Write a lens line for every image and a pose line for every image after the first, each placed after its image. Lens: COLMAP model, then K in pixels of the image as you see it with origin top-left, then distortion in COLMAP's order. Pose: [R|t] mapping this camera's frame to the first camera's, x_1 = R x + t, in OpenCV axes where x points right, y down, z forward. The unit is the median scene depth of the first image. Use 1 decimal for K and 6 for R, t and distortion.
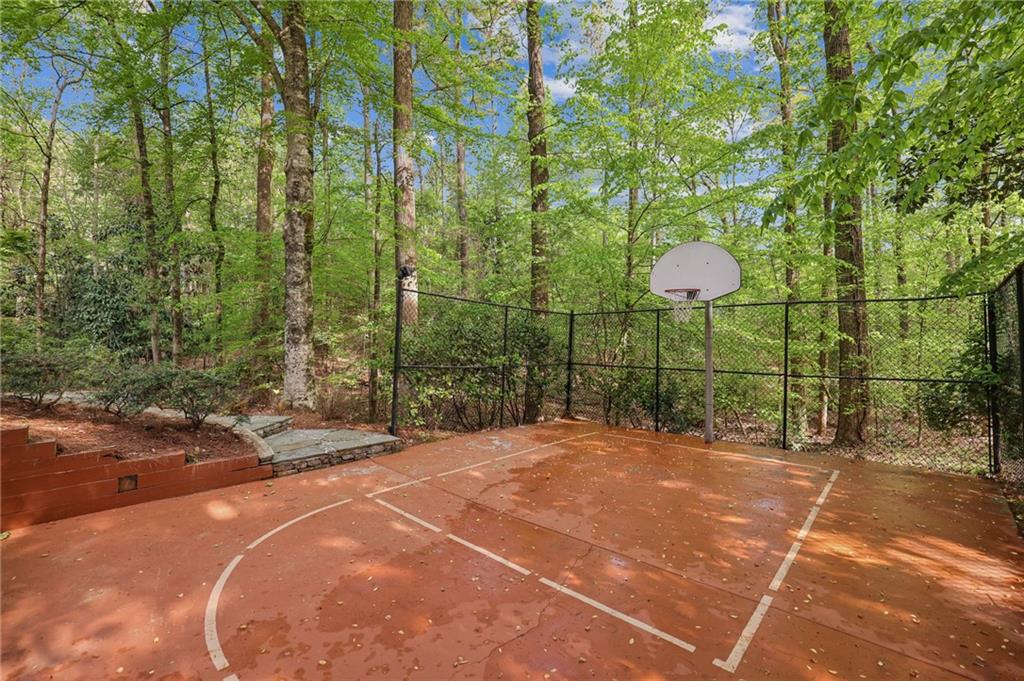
lens RADIAL K [[446.2, 0, 510.4], [0, 446.2, 335.4], [0, 0, 1]] dist [-0.023440, 0.000402]
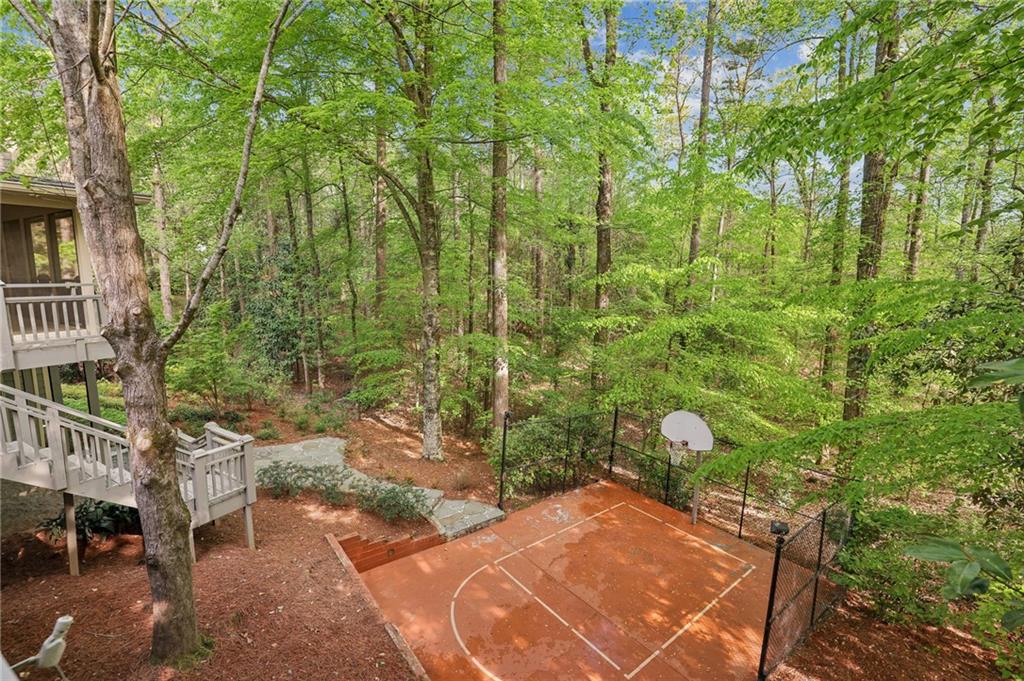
lens RADIAL K [[446.2, 0, 510.3], [0, 446.2, 346.8], [0, 0, 1]] dist [-0.023440, 0.000402]
pose [[0.987241, 0.041875, -0.153628, 0.018579], [-0.018648, 0.988568, 0.149620, -0.677592], [0.158137, -0.144846, 0.976736, -0.619115]]
